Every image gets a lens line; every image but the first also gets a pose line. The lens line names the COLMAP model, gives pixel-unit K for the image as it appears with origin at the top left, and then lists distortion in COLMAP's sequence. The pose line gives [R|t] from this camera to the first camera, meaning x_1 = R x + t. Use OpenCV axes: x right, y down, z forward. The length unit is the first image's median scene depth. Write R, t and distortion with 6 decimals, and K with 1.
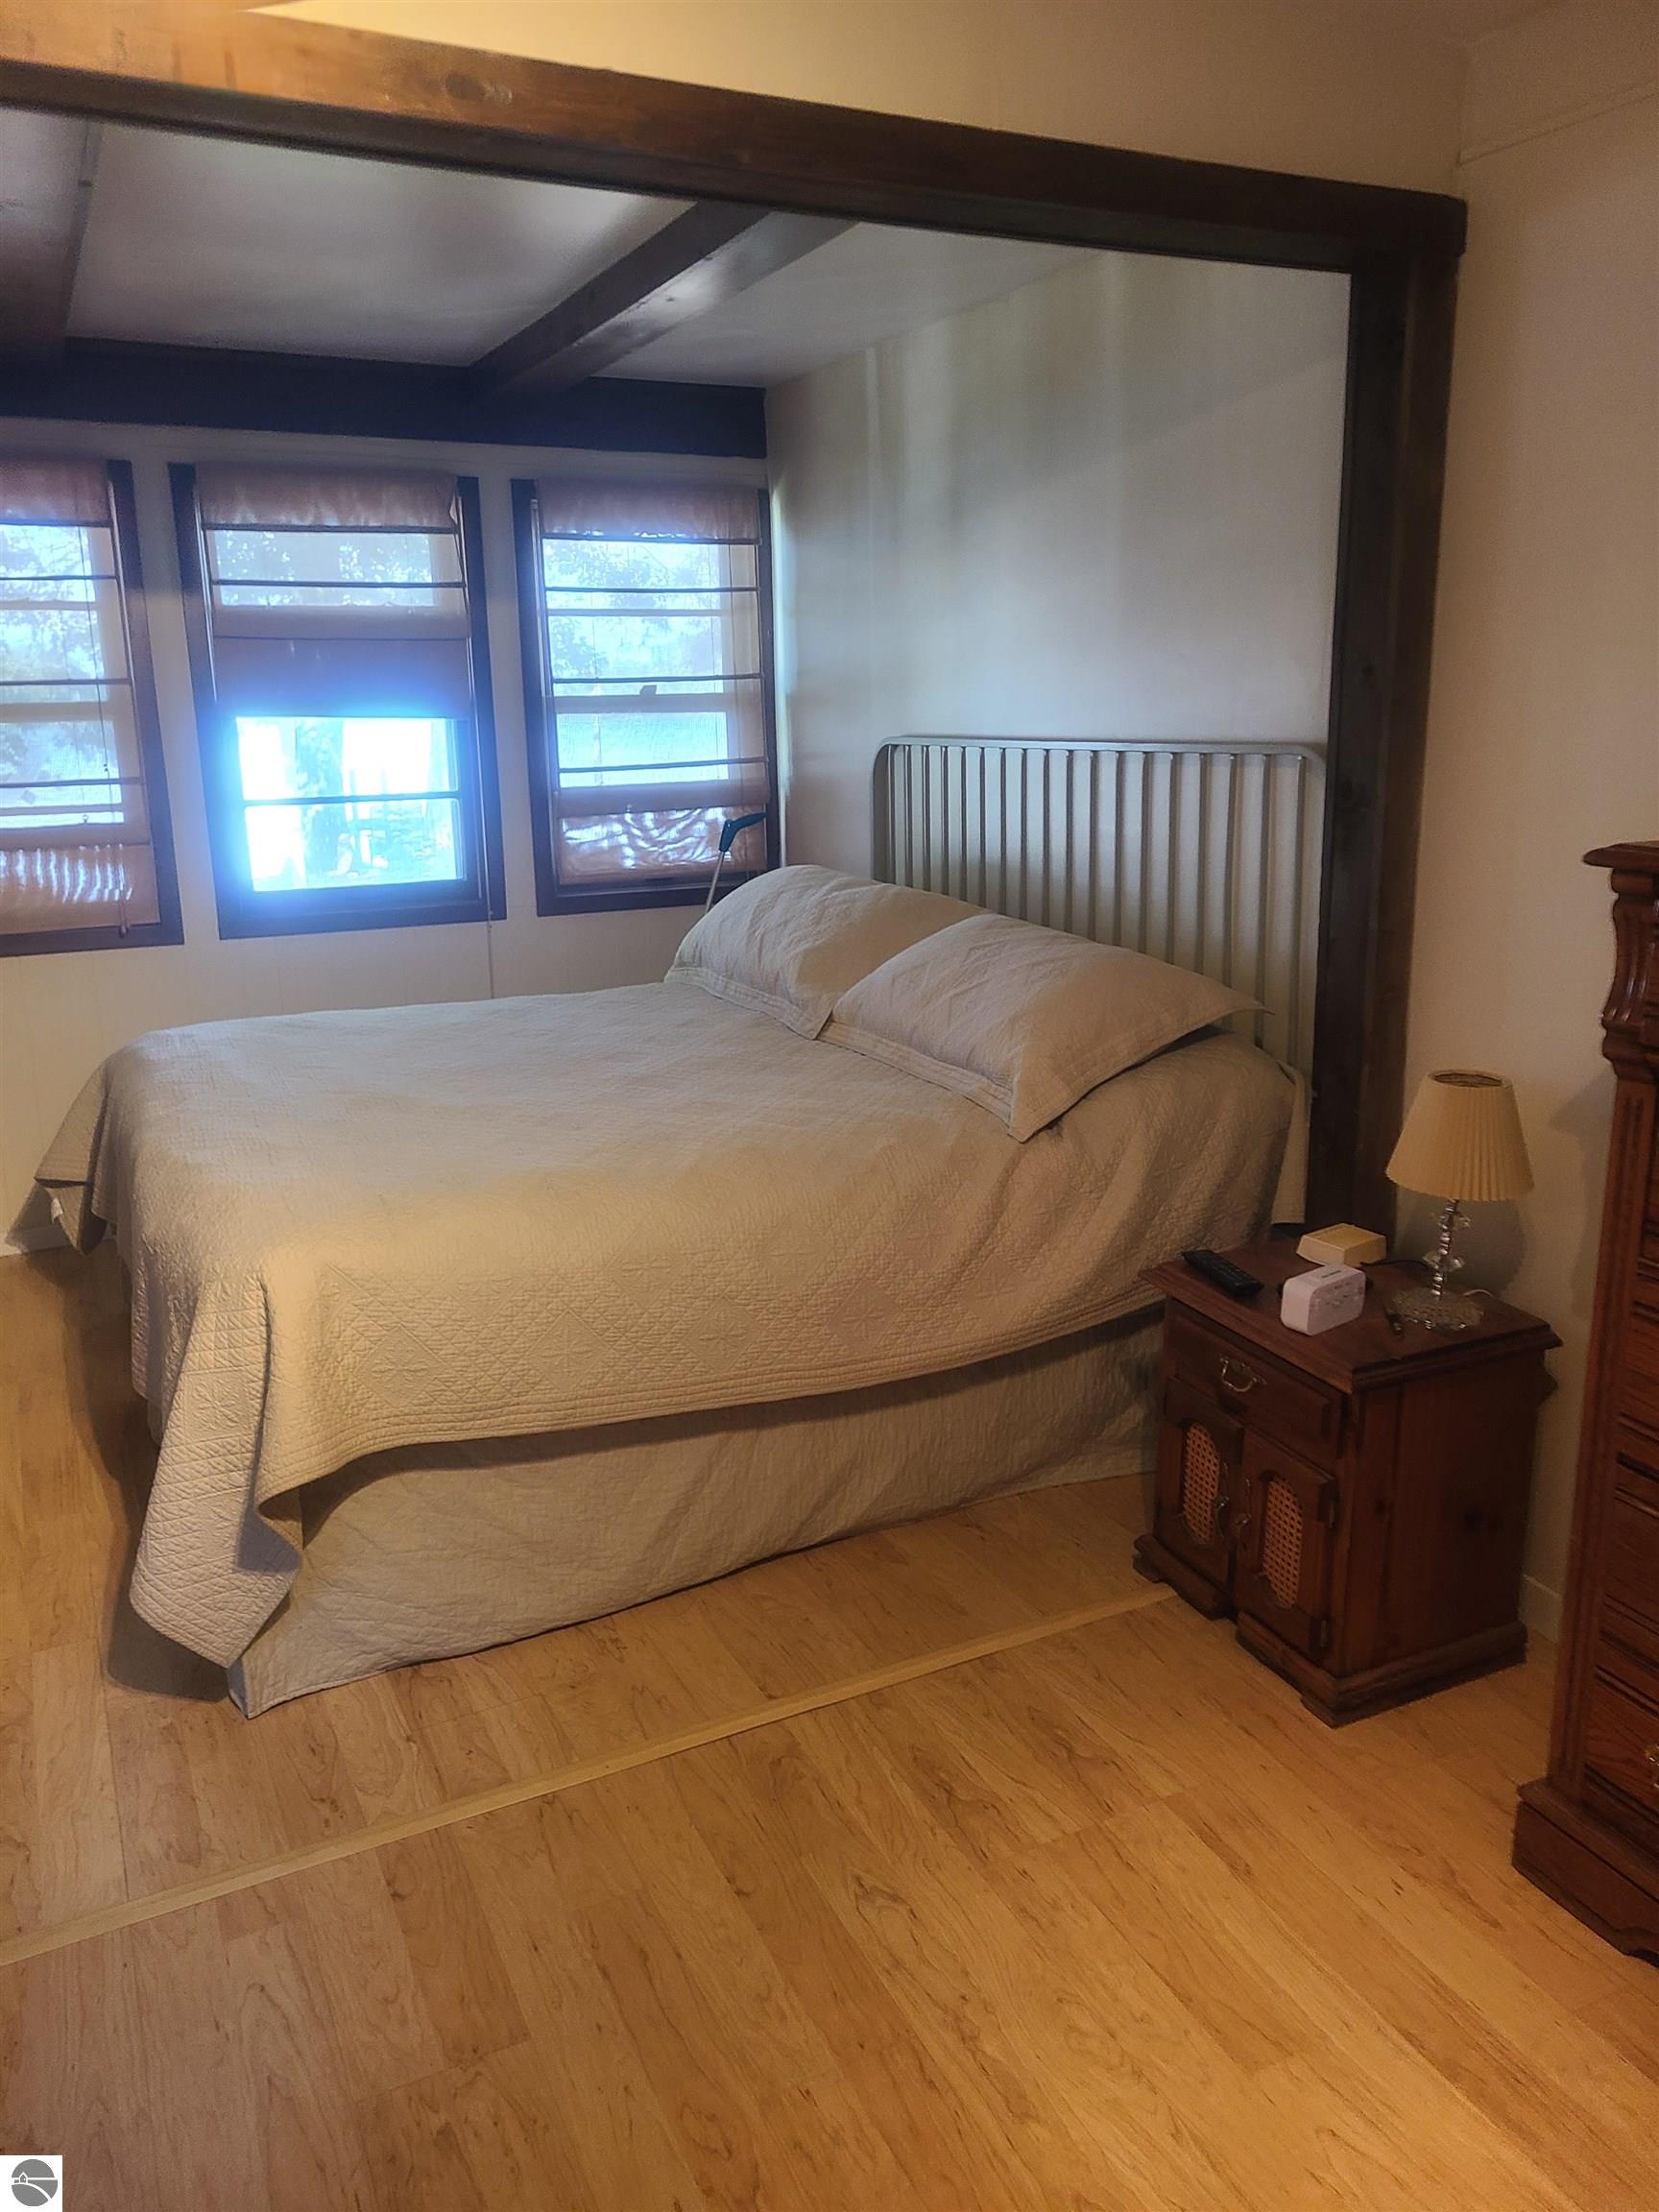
lens RADIAL K [[1644.7, 0, 839.5], [0, 1644.7, 1104.1], [0, 0, 1]] dist [0.055798, -0.036661]
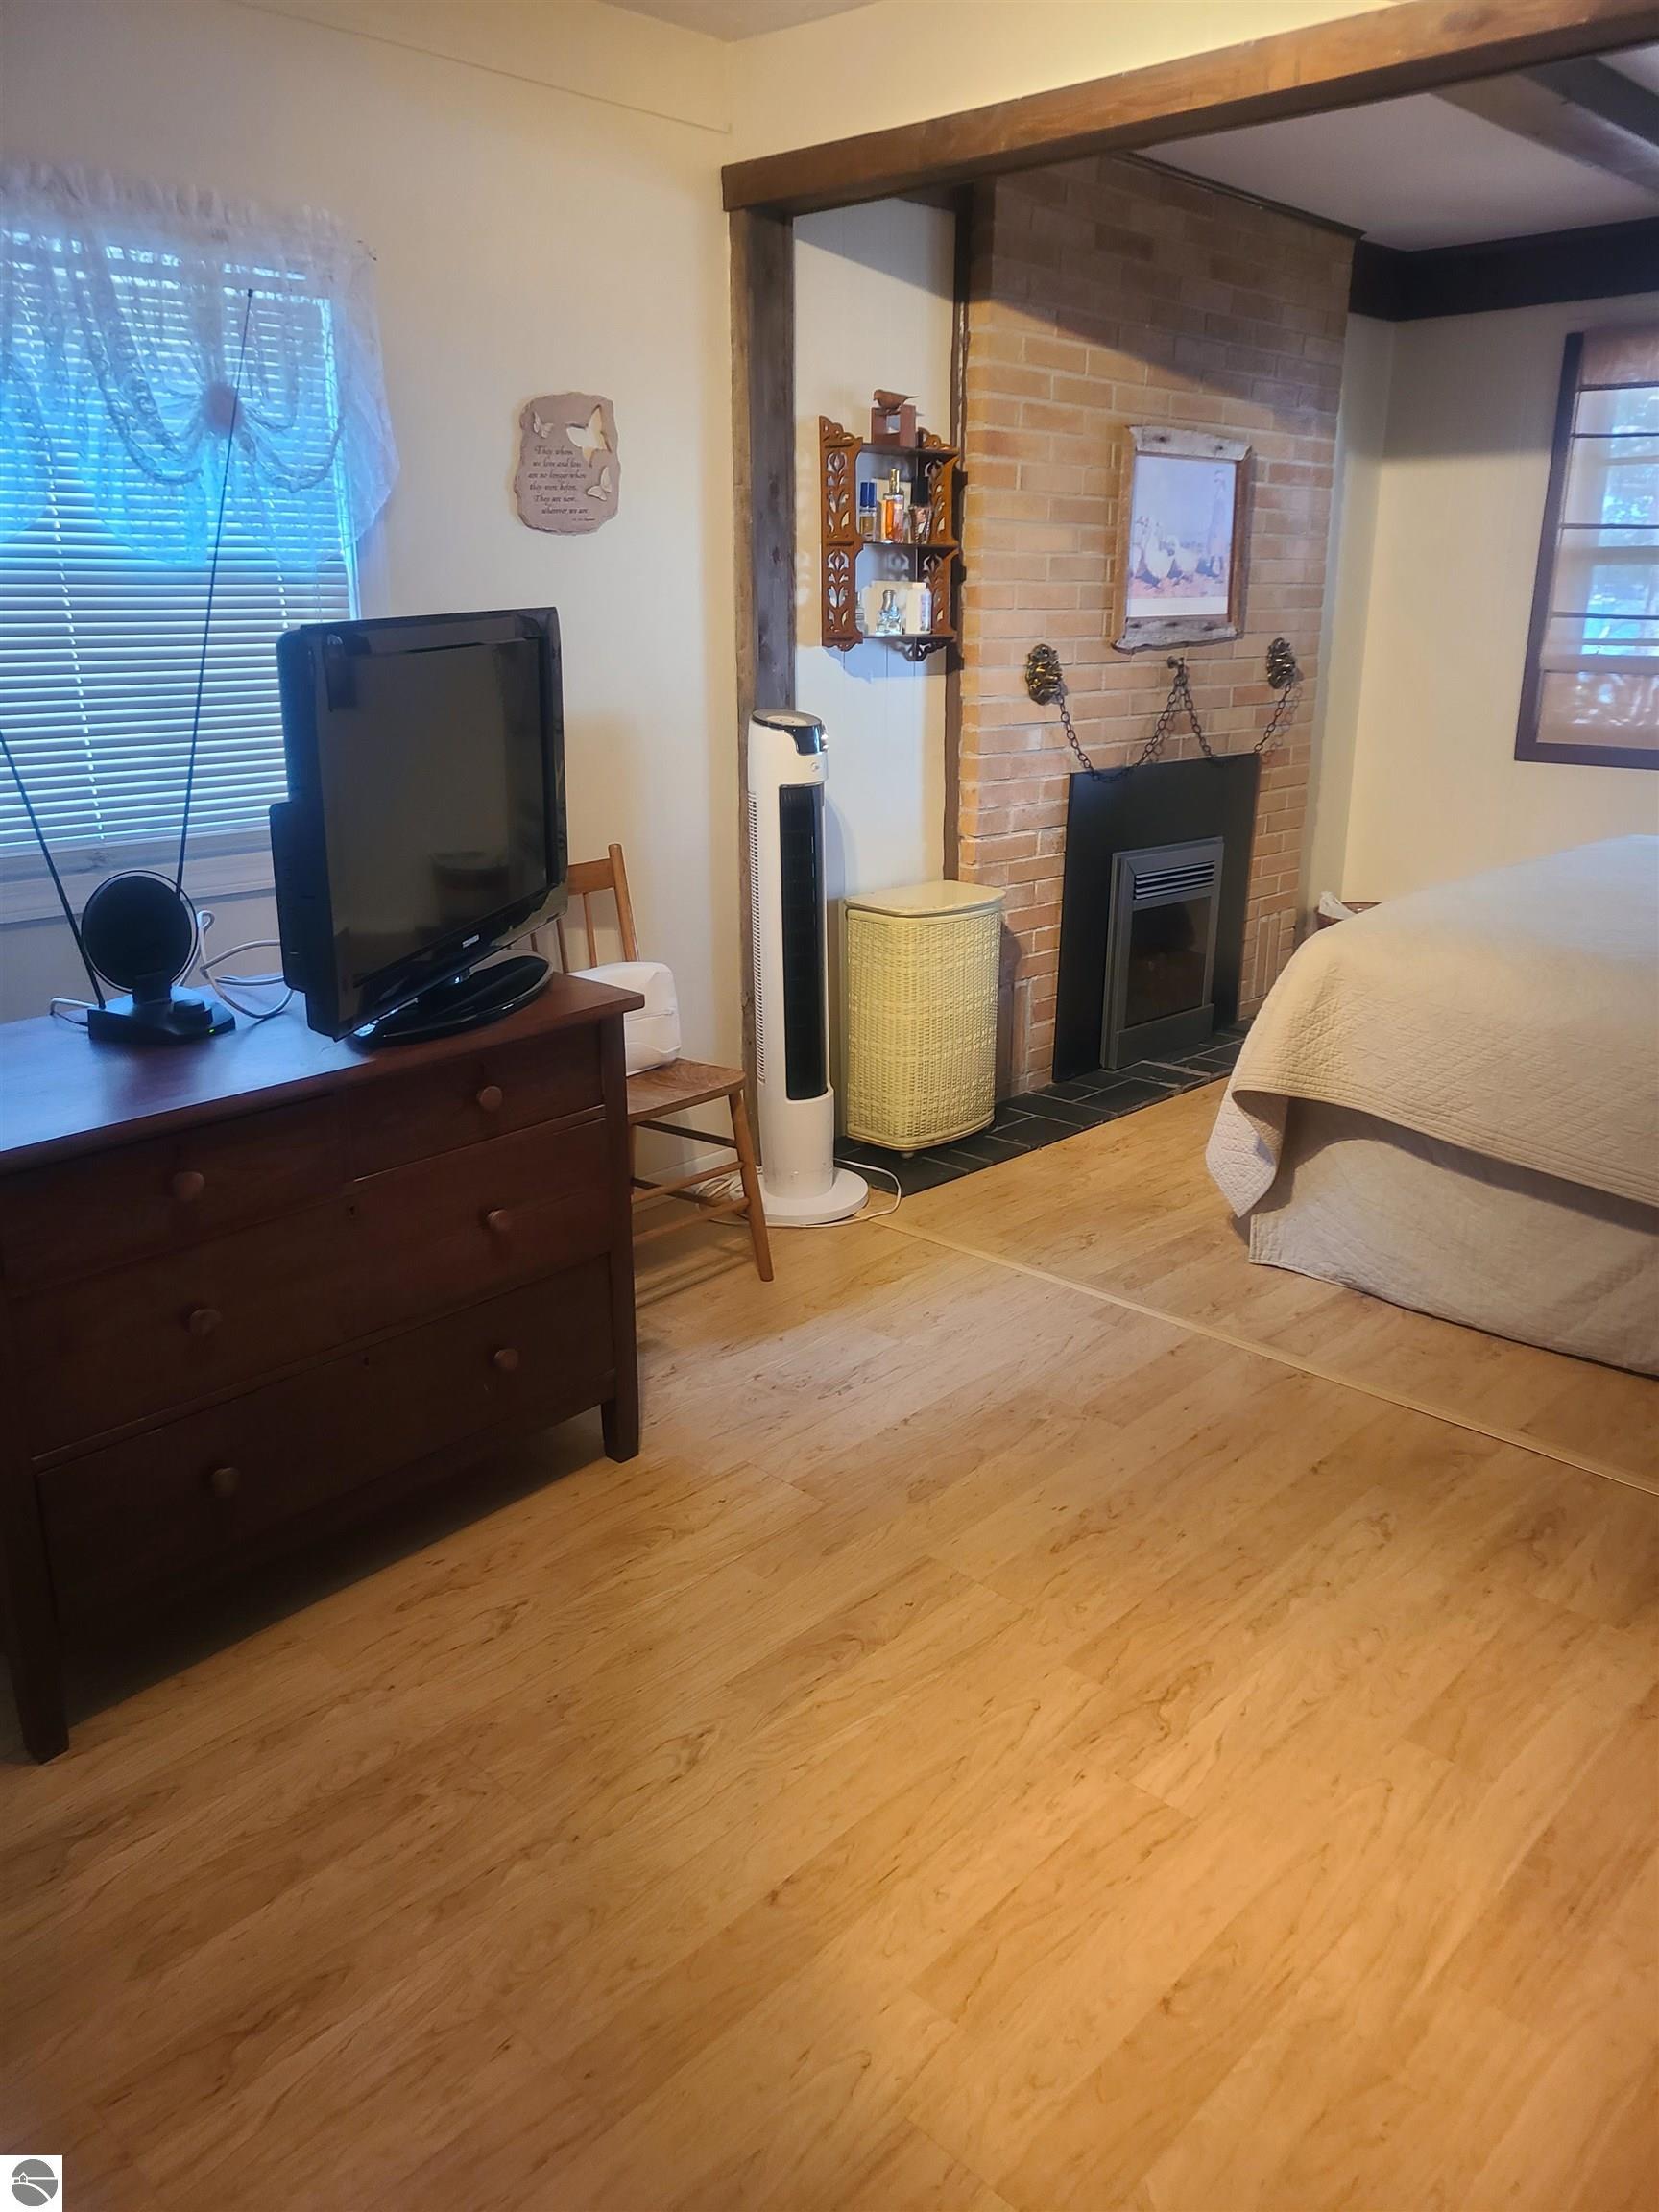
lens RADIAL K [[1644.7, 0, 842.4], [0, 1644.7, 1097.6], [0, 0, 1]] dist [0.055798, -0.036661]
pose [[0.338000, 0.292777, -0.894448, 0.830662], [-0.231589, 0.947033, 0.222475, -0.001067], [0.912207, 0.131948, 0.387901, 0.119517]]
